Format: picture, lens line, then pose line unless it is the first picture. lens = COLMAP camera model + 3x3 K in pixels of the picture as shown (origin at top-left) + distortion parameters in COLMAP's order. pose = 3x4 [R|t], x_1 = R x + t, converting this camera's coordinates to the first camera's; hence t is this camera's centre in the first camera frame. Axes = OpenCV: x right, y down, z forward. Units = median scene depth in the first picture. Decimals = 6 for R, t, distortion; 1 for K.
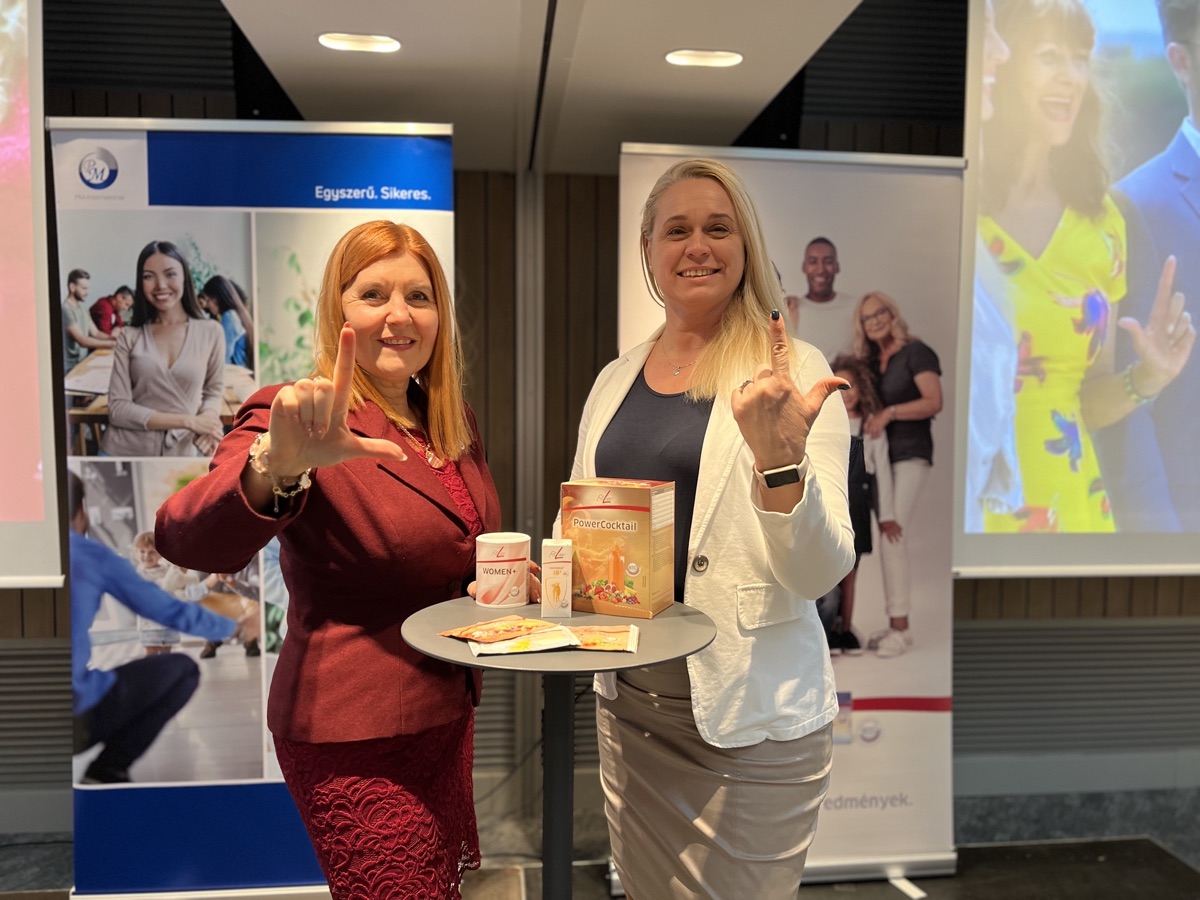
lens RADIAL K [[913.1, 0, 601.6], [0, 913.1, 487.5], [0, 0, 1]] dist [0.066500, -0.090444]
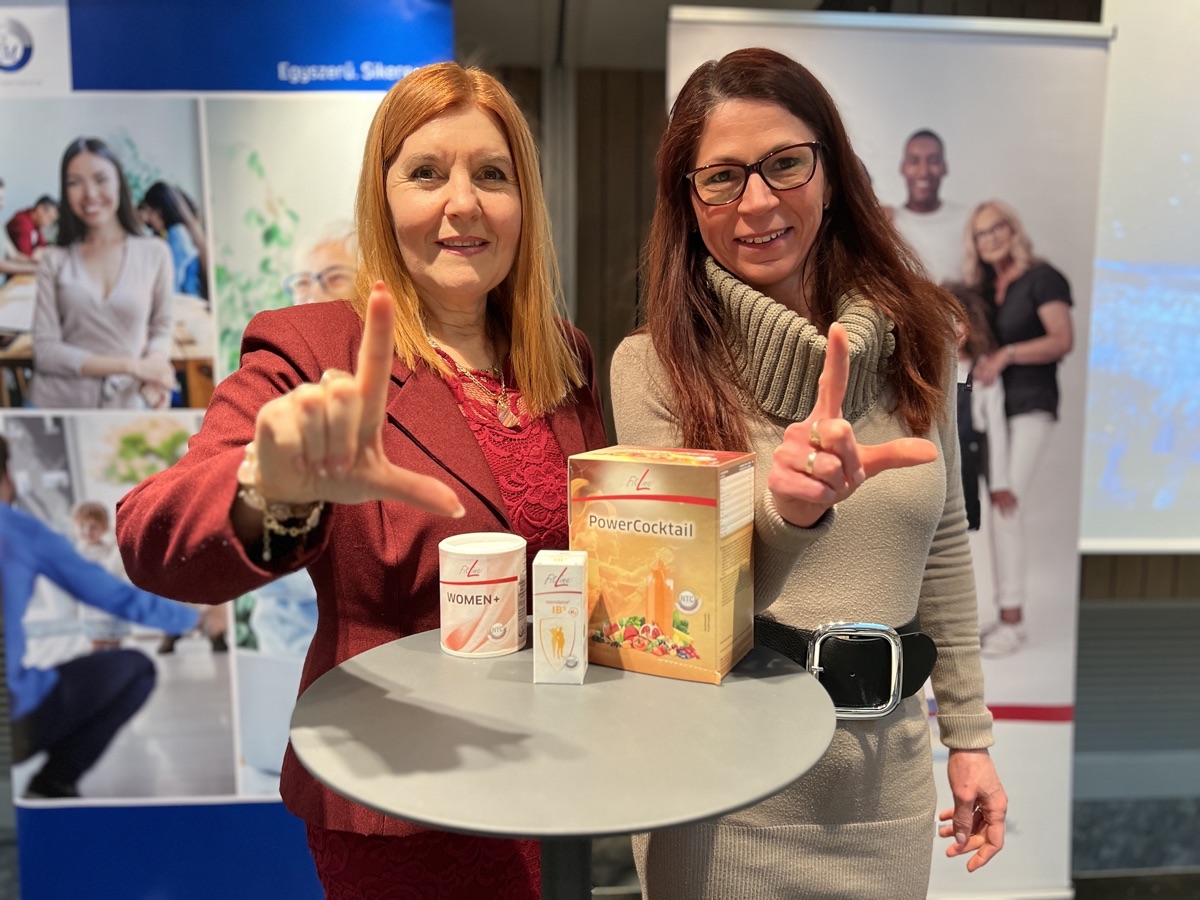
lens RADIAL K [[913.1, 0, 601.6], [0, 913.1, 487.5], [0, 0, 1]] dist [0.066500, -0.090444]
pose [[0.998725, 0.004349, -0.050288, 0.004145], [-0.001731, 0.998646, 0.051999, -0.008120], [0.050447, -0.051845, 0.997380, 0.209021]]
